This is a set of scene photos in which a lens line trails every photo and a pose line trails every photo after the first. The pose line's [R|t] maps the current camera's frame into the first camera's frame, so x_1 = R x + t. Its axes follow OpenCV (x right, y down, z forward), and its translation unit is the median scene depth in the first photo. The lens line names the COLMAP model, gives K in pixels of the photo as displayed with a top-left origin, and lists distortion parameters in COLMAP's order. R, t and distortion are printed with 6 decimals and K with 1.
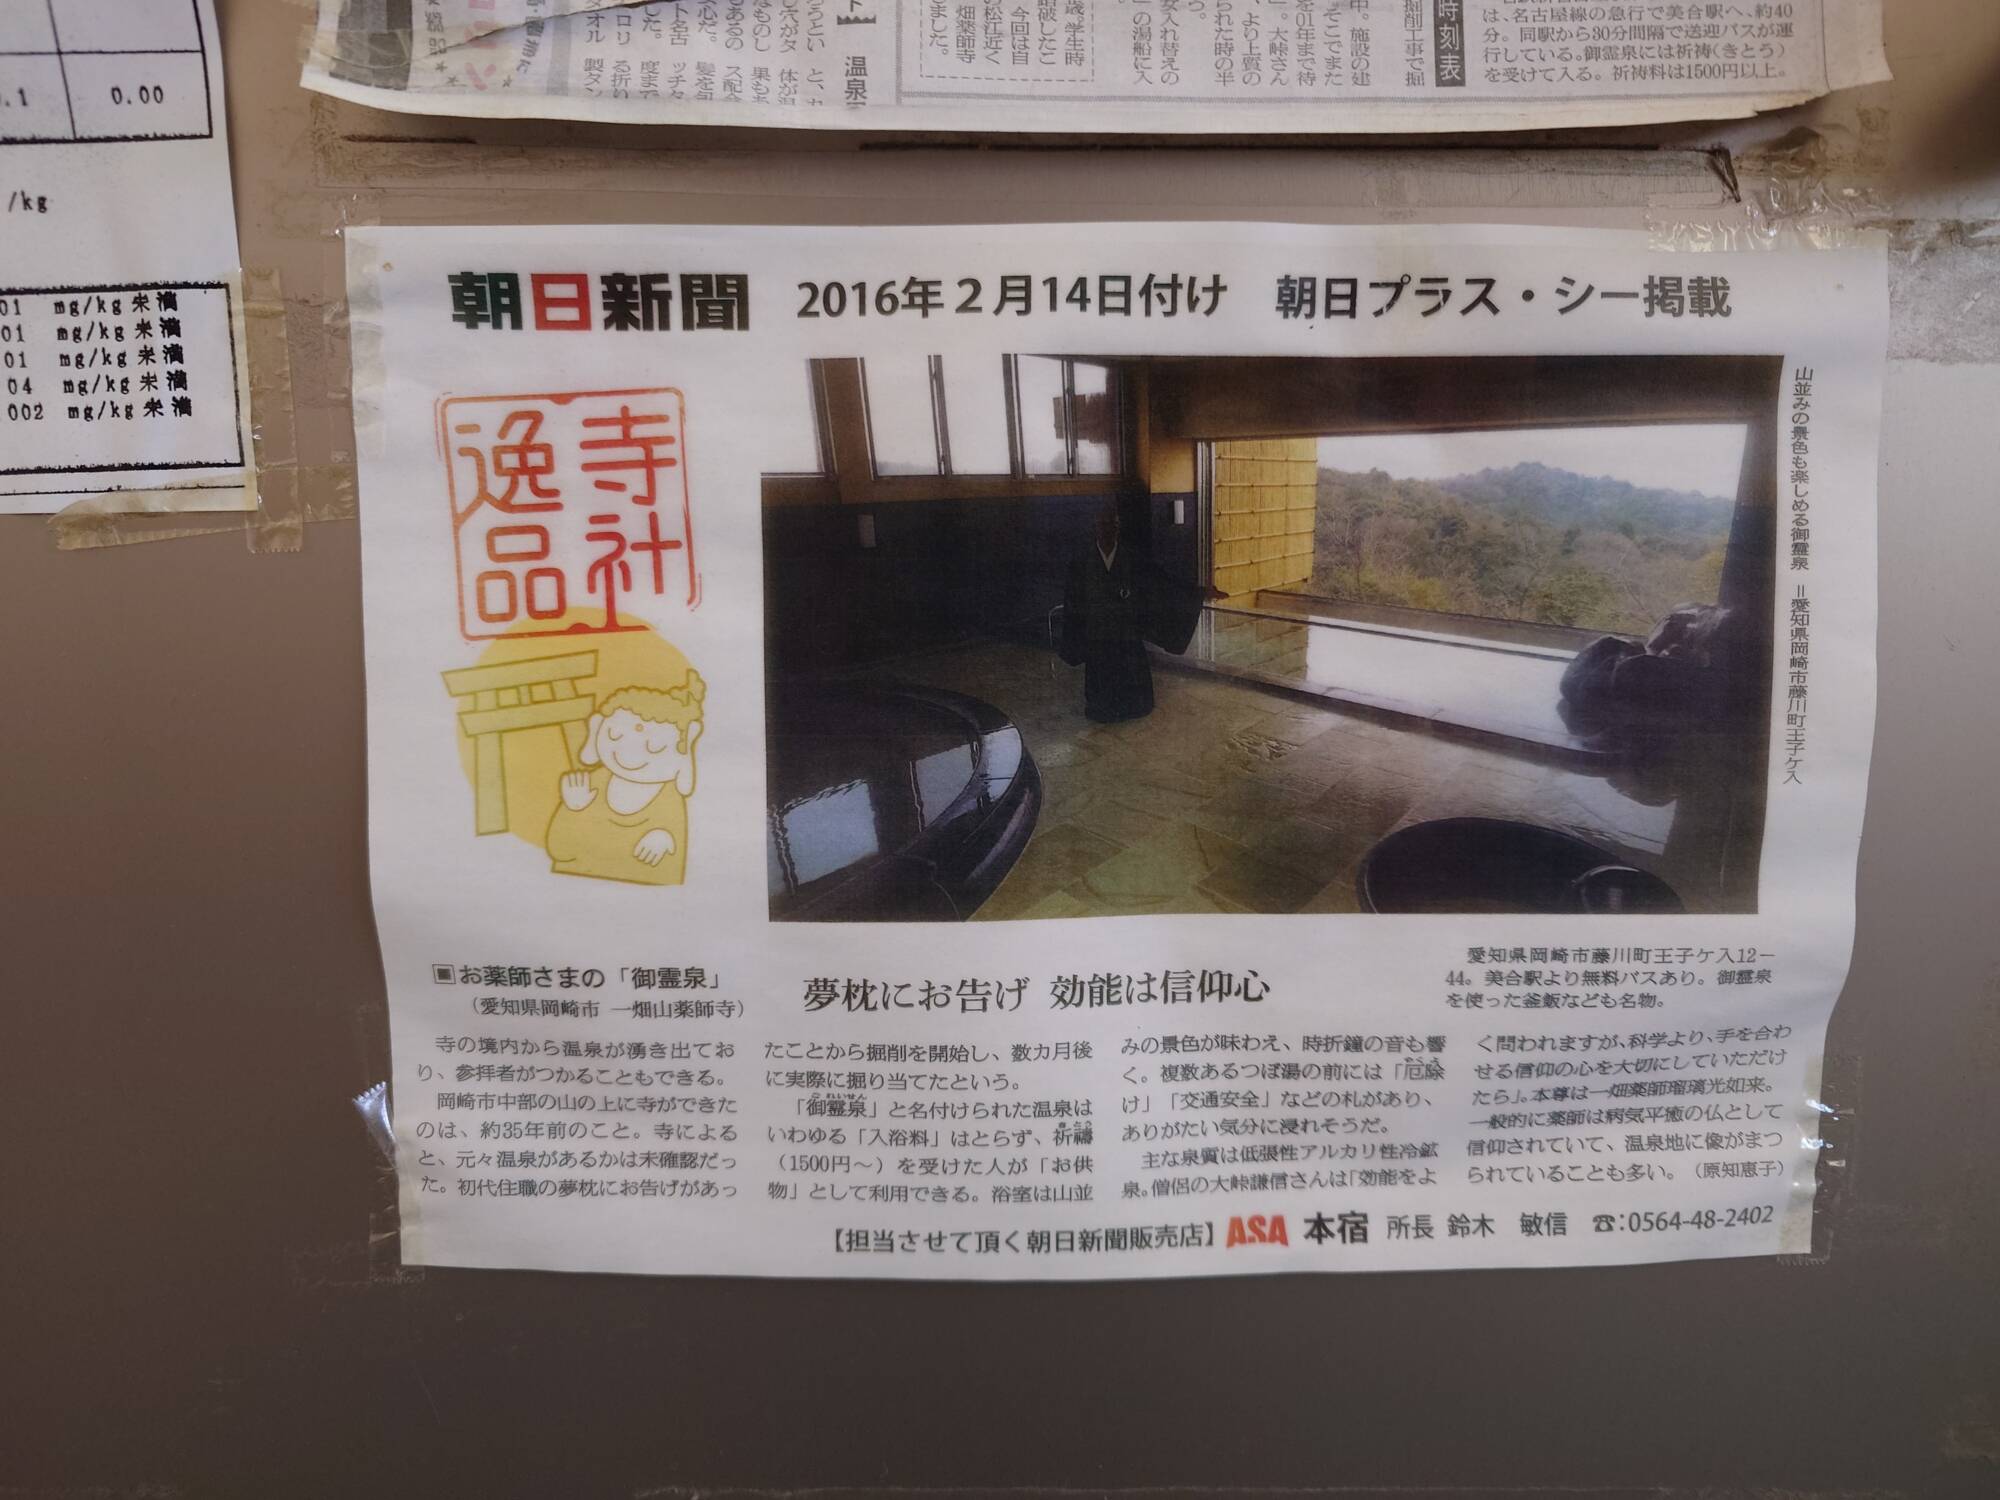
lens RADIAL K [[1478.7, 0, 1000.2], [0, 1478.7, 749.2], [0, 0, 1]] dist [-0.000245, 0.004734]
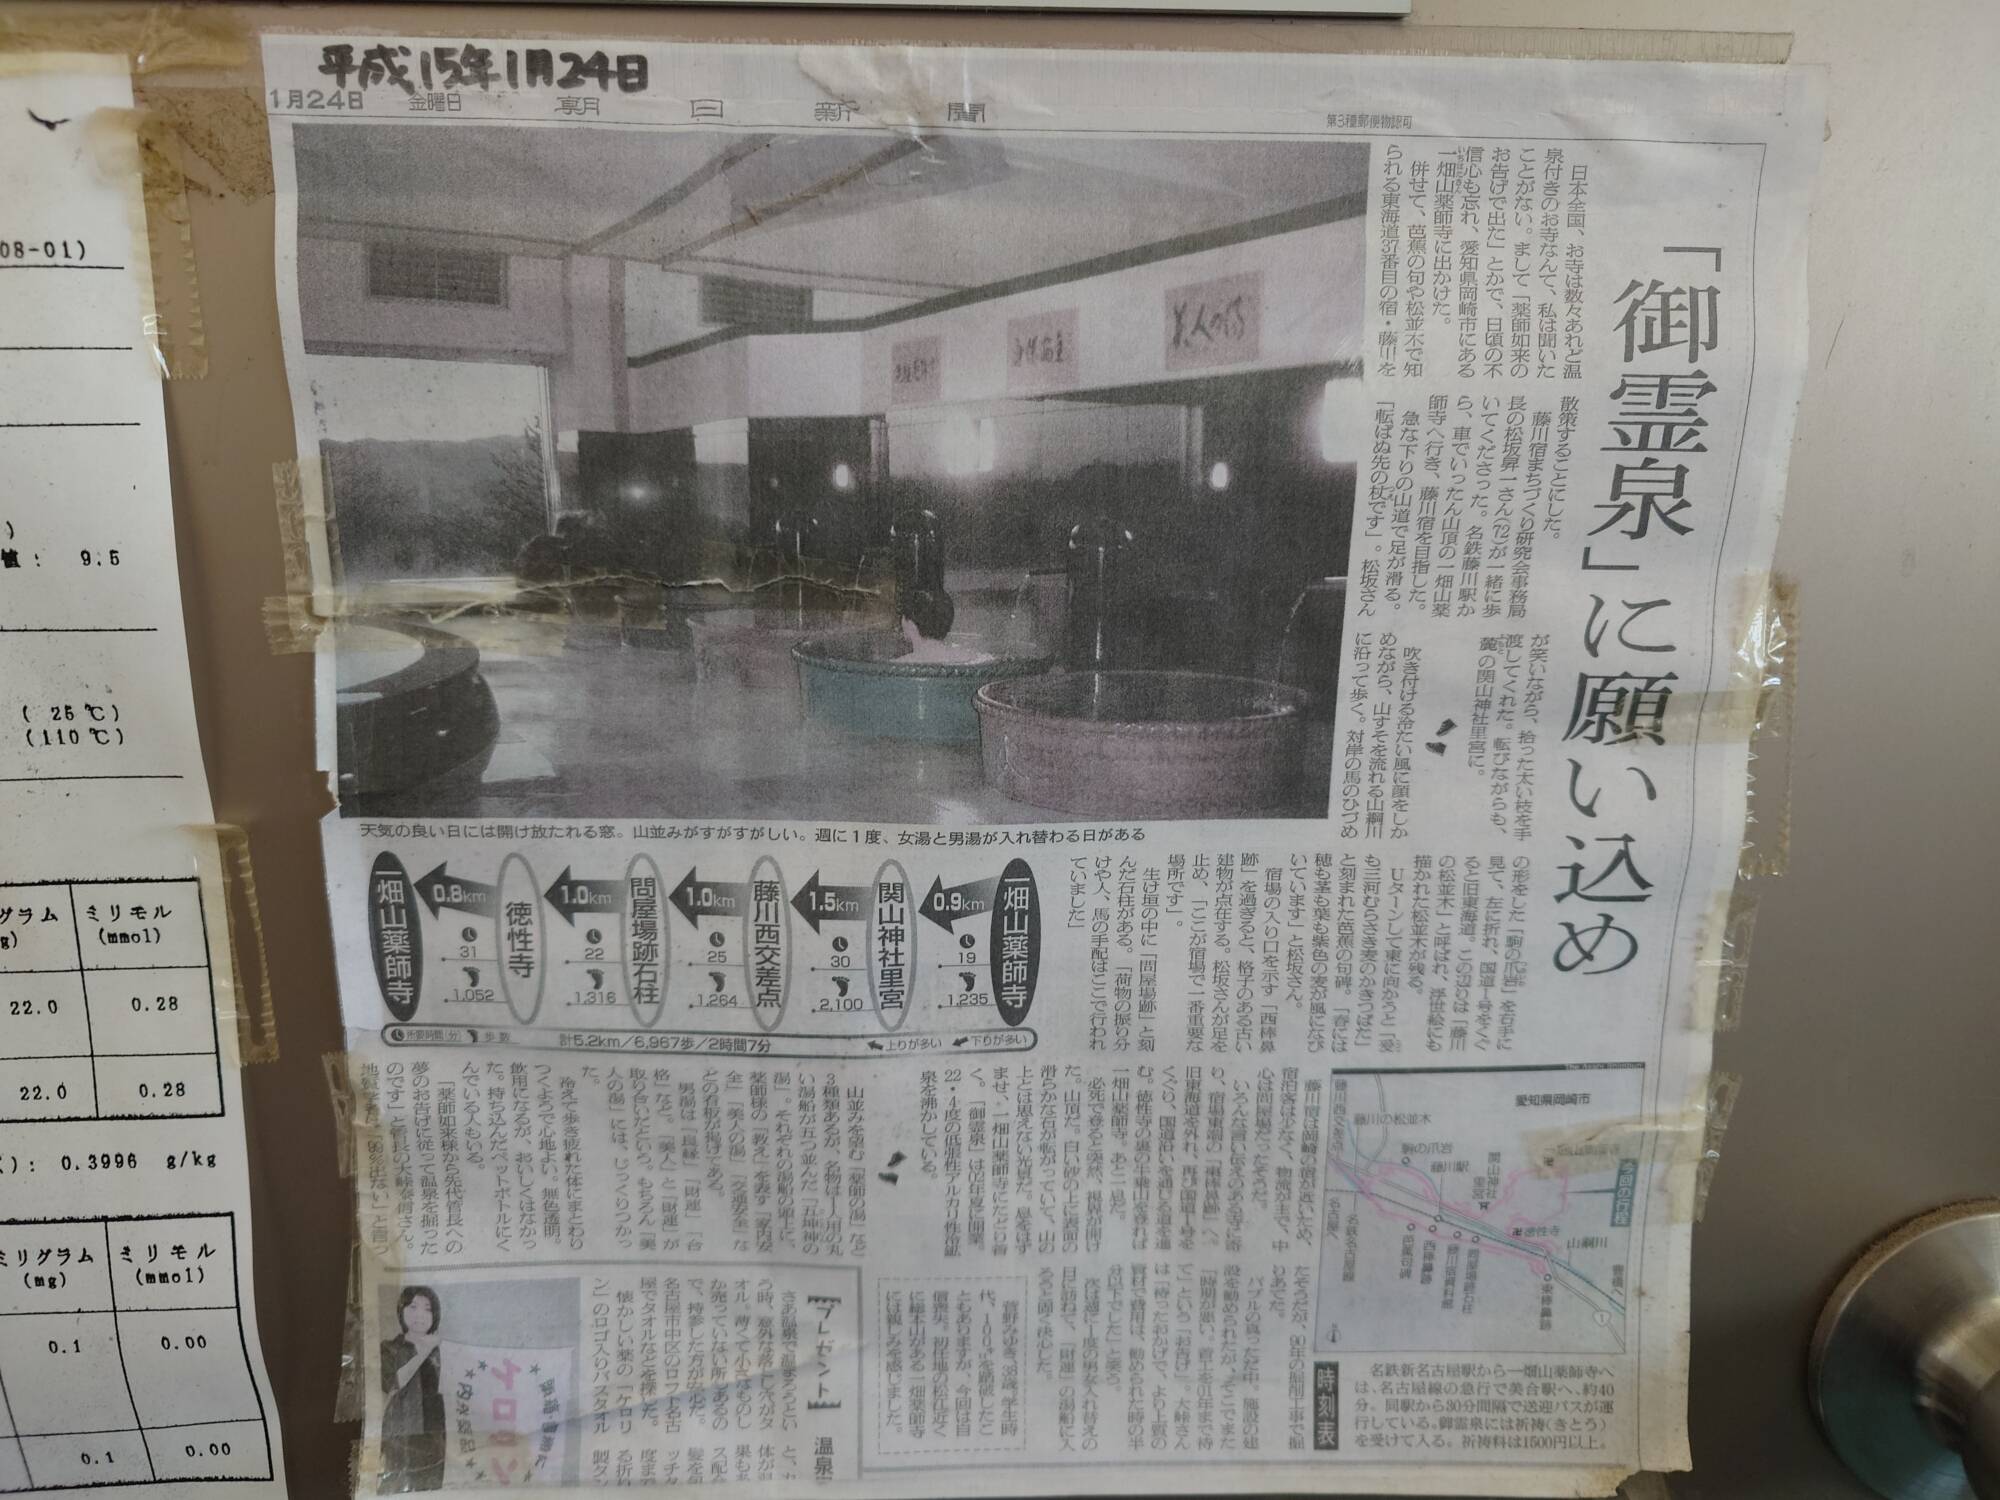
lens RADIAL K [[1478.7, 0, 997.1], [0, 1478.7, 746.8], [0, 0, 1]] dist [-0.000245, 0.004734]
pose [[0.999839, 0.004421, 0.017390, 0.017364], [-0.005721, 0.997134, 0.075435, -1.081776], [-0.017007, -0.075523, 0.996999, -0.133136]]
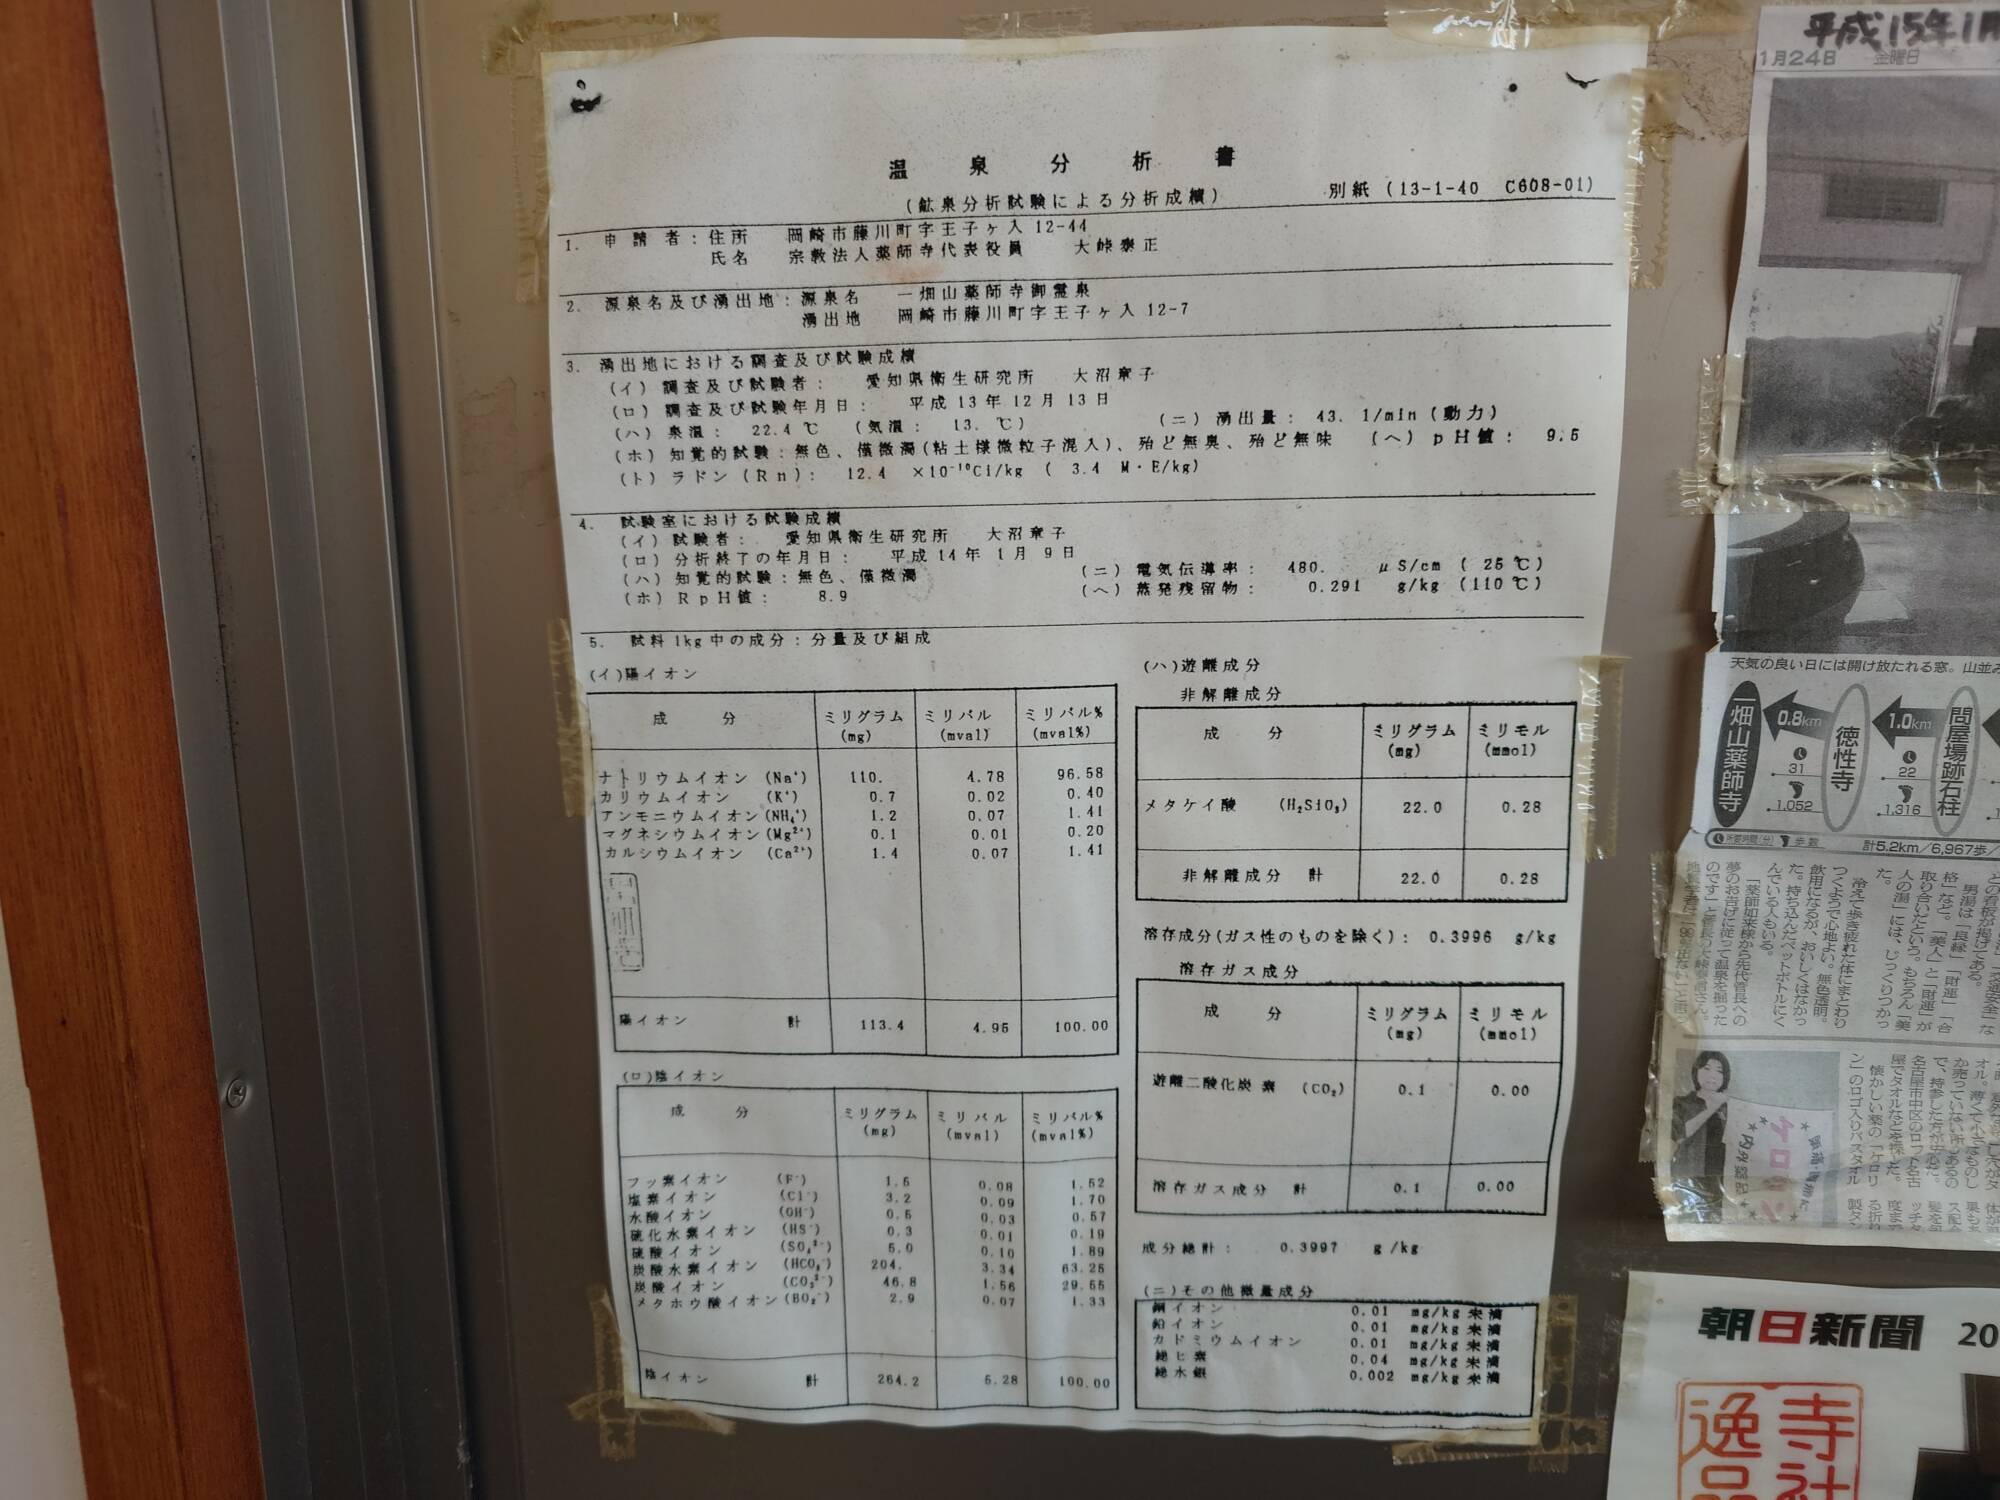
lens RADIAL K [[1478.7, 0, 997.3], [0, 1478.7, 758.5], [0, 0, 1]] dist [-0.000245, 0.004734]
pose [[0.996781, 0.022359, -0.076987, -0.952930], [-0.016616, 0.997087, 0.074445, -0.942249], [0.078427, -0.072926, 0.994249, -0.410268]]
